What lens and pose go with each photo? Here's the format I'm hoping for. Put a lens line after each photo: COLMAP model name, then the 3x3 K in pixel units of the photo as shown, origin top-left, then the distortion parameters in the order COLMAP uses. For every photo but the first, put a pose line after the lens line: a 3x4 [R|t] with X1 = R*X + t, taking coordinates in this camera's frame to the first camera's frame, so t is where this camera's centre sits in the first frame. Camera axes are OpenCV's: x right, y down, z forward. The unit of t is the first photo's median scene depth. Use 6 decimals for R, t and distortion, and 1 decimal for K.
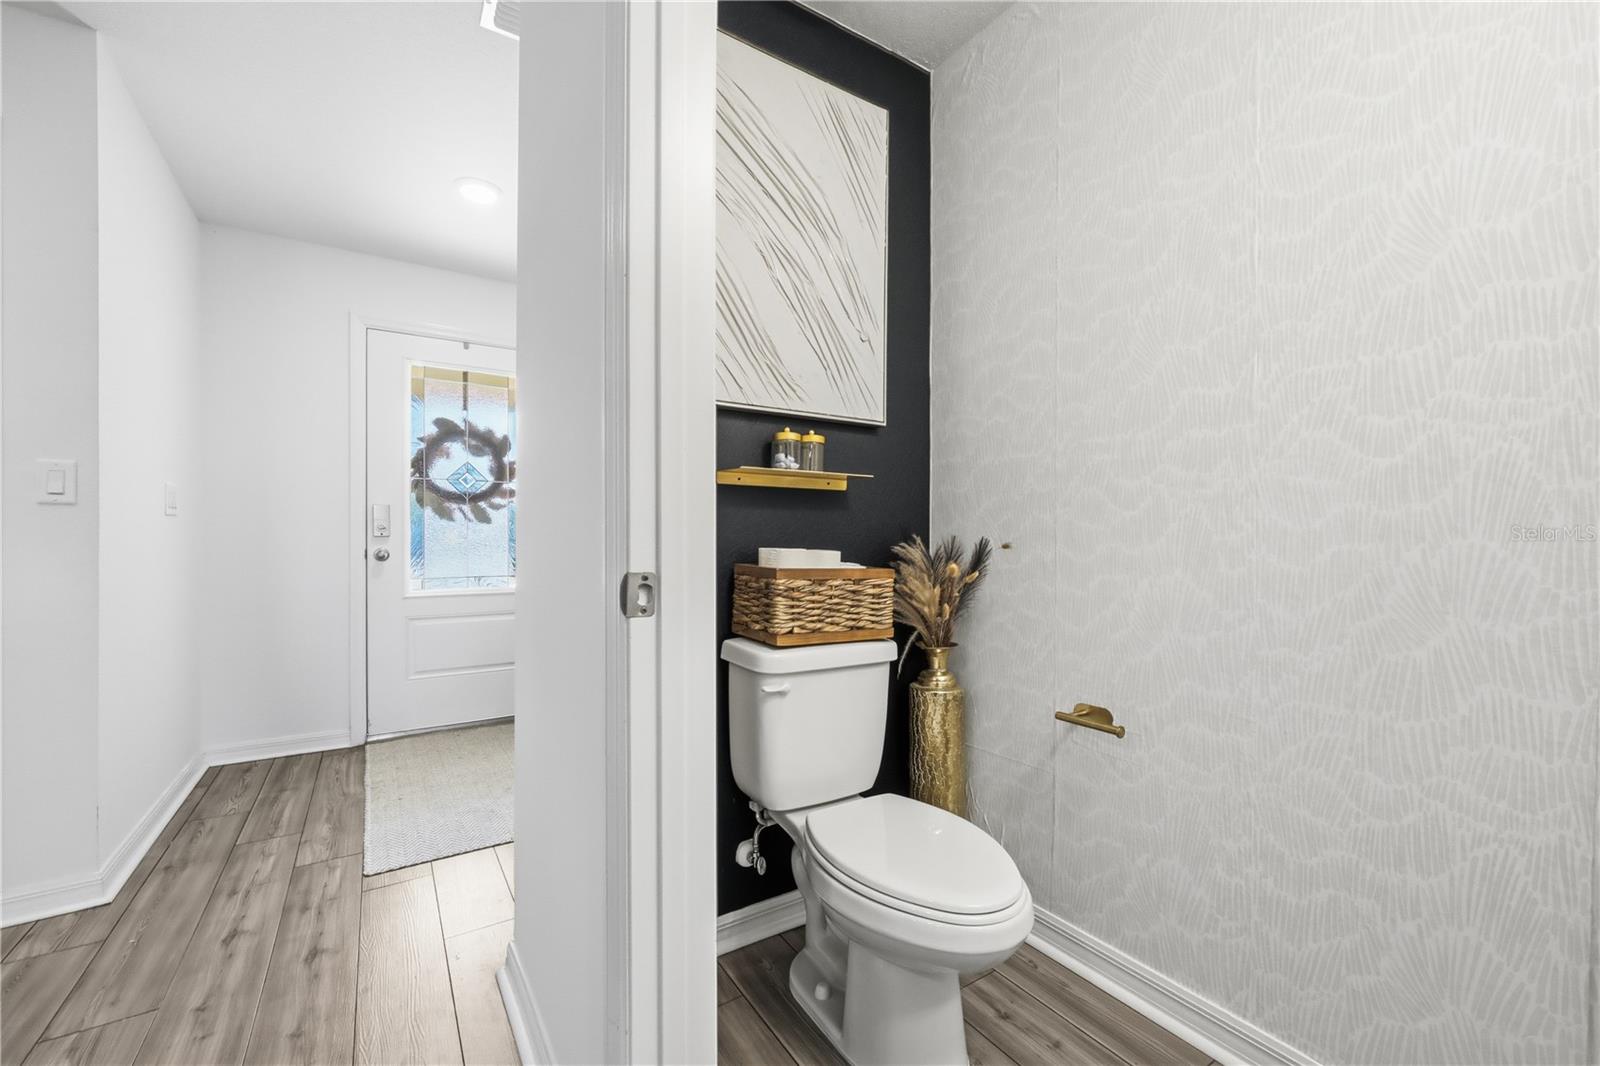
lens RADIAL K [[632.1, 0, 786.5], [0, 632.1, 537.0], [0, 0, 1]] dist [-0.001533, -0.000059]
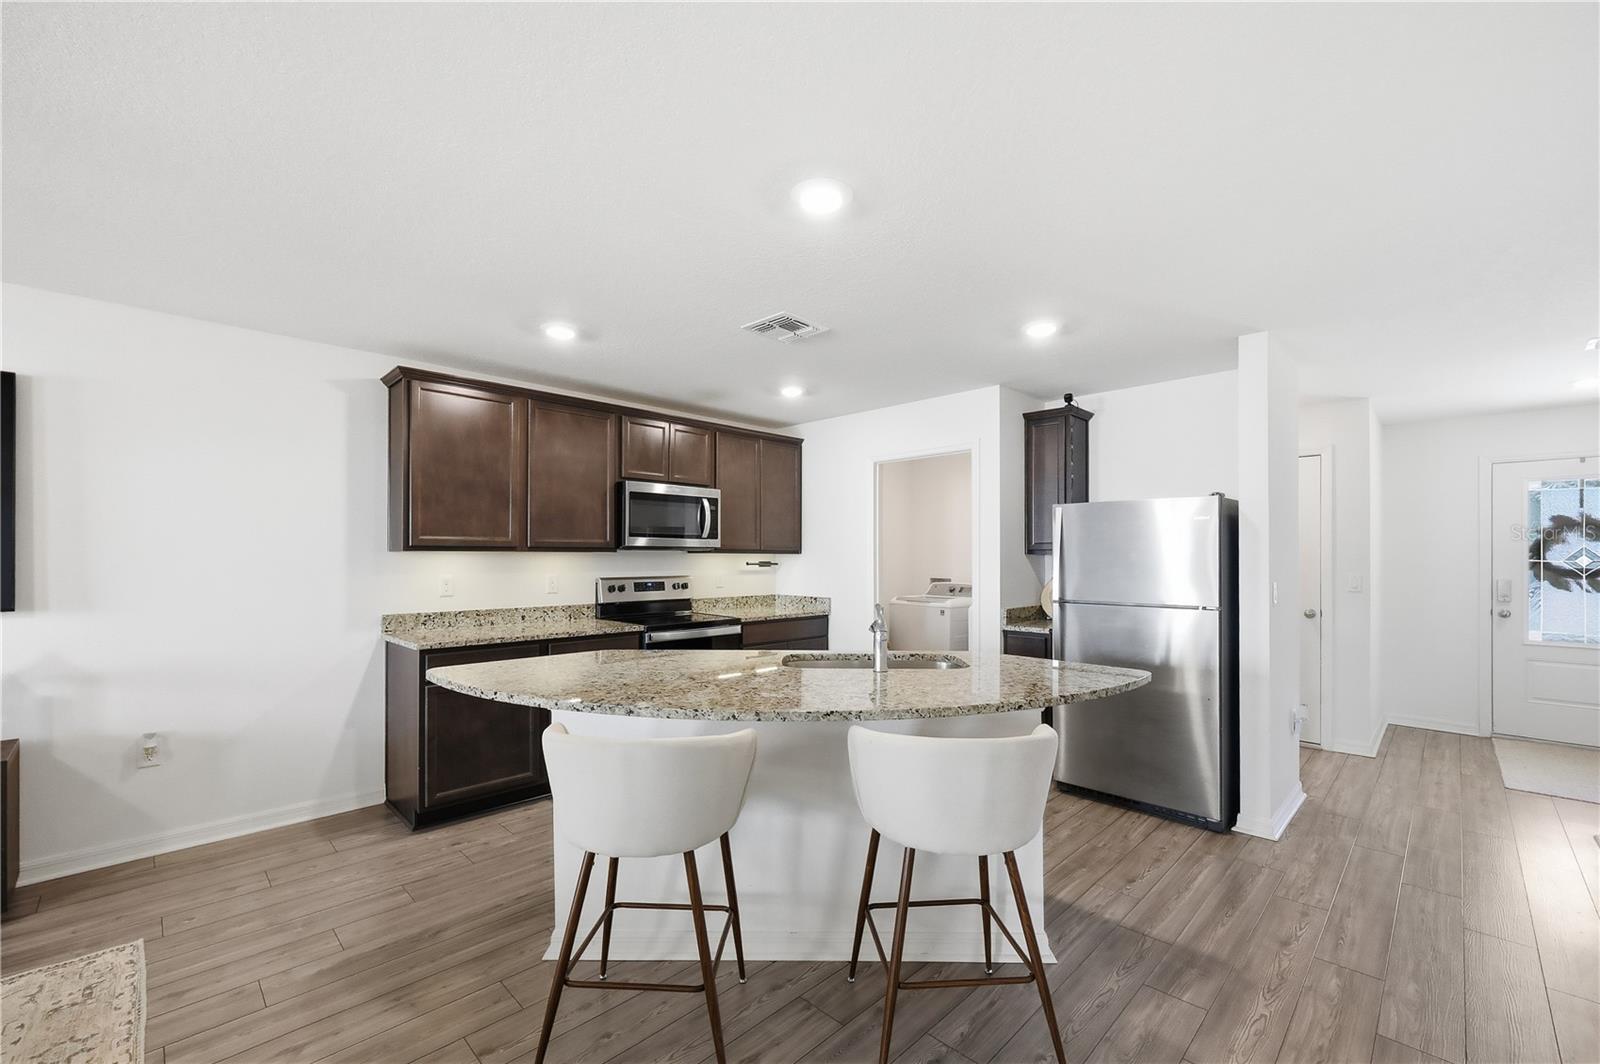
lens RADIAL K [[661.0, 0, 805.6], [0, 661.0, 554.9], [0, 0, 1]] dist [-0.001526, 0.000096]
pose [[0.222277, -0.000996, -0.974983, 0.484794], [-0.002585, 0.999995, -0.001611, -0.098650], [0.974980, 0.002879, 0.222274, -0.905446]]
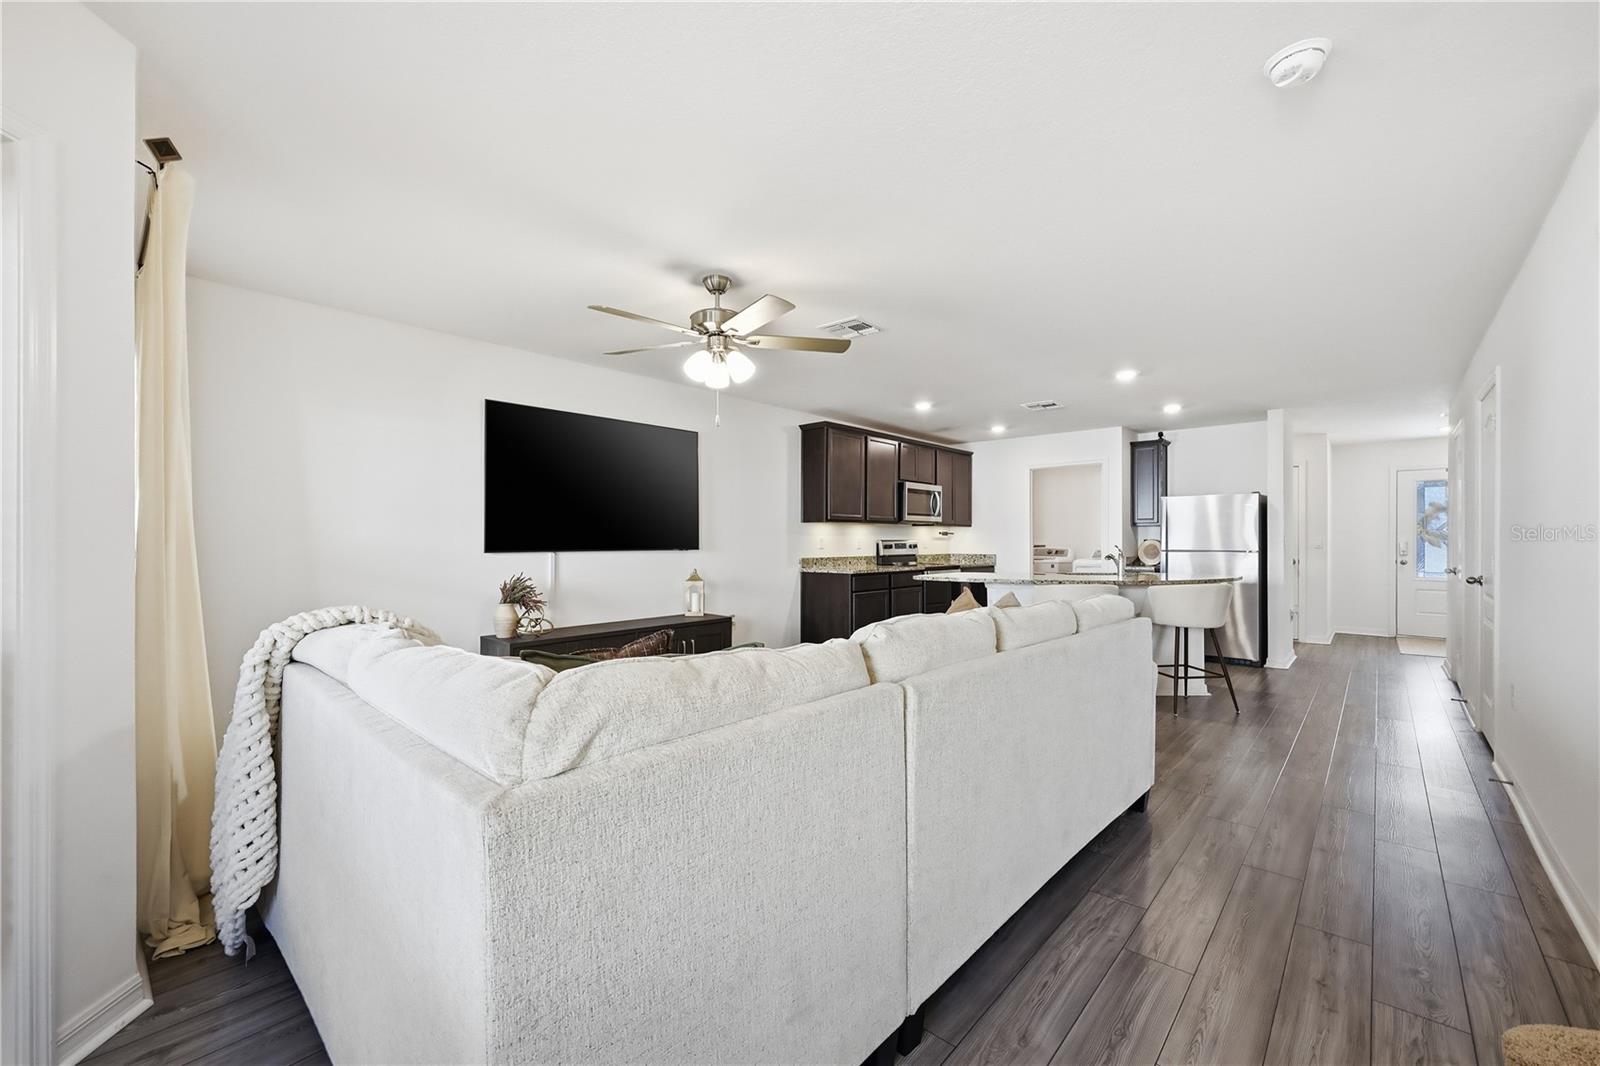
lens RADIAL K [[646.5, 0, 805.9], [0, 646.5, 544.1], [0, 0, 1]] dist [0.000391, 0.000123]
pose [[0.274363, 0.007798, -0.961594, 1.107461], [-0.002374, 0.999970, 0.007432, -0.053426], [0.961623, 0.000243, 0.274374, -1.869347]]
